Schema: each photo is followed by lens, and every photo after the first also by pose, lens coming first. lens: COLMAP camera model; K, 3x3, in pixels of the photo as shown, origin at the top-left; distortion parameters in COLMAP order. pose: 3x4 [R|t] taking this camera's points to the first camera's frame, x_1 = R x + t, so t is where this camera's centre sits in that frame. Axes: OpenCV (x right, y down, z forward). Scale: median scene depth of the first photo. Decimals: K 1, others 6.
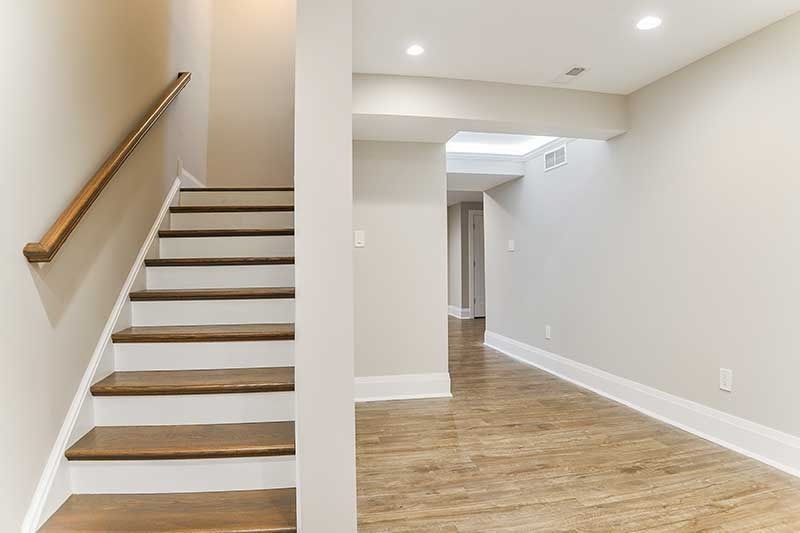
lens RADIAL K [[448.5, 0, 400.0], [0, 448.5, 266.5], [0, 0, 1]] dist [-0.073572, -0.000317]
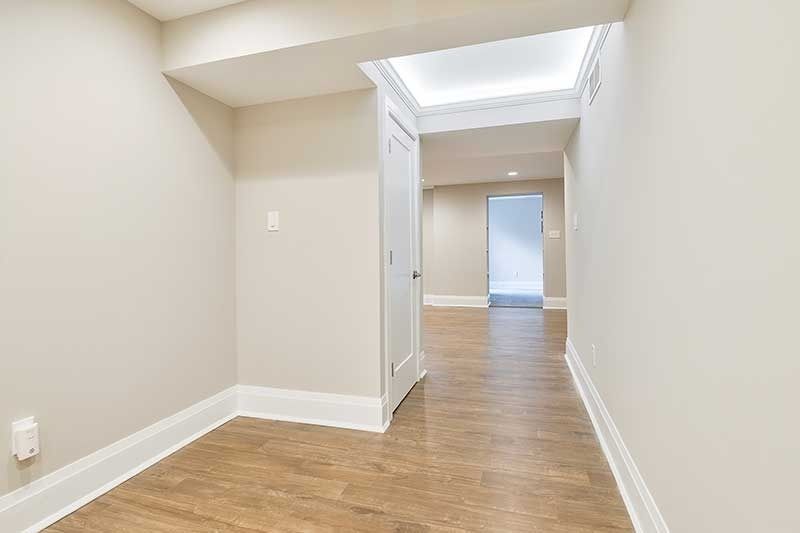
lens RADIAL K [[425.6, 0, 397.4], [0, 425.6, 255.6], [0, 0, 1]] dist [-0.002516, -0.010483]
pose [[0.881297, 0.002041, -0.472559, 0.647447], [0.000745, 0.999983, 0.005707, -0.002547], [0.472562, -0.005381, 0.881281, 0.561139]]
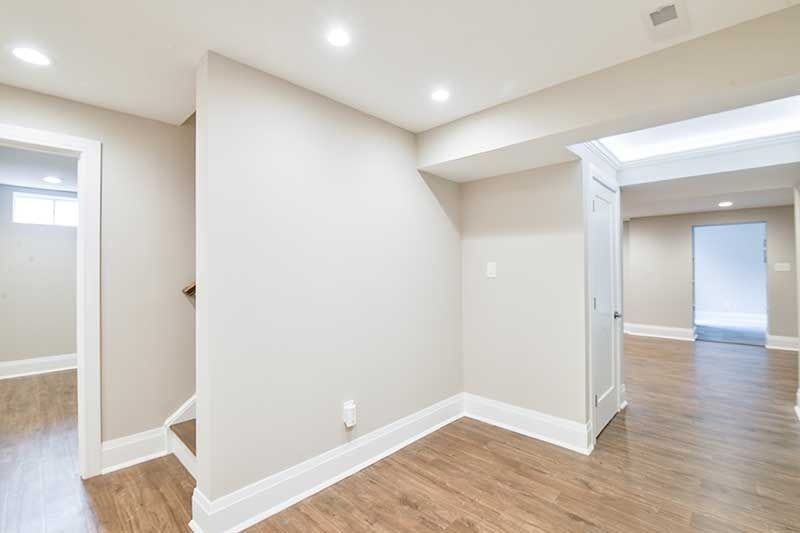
lens RADIAL K [[367.1, 0, 400.0], [0, 367.1, 266.5], [0, 0, 1]] dist [-0.021773, -0.000563]
pose [[0.574712, -0.001792, -0.818354, 0.668771], [-0.005592, 0.999966, -0.006117, -0.085442], [0.818337, 0.008091, 0.574682, 0.427816]]
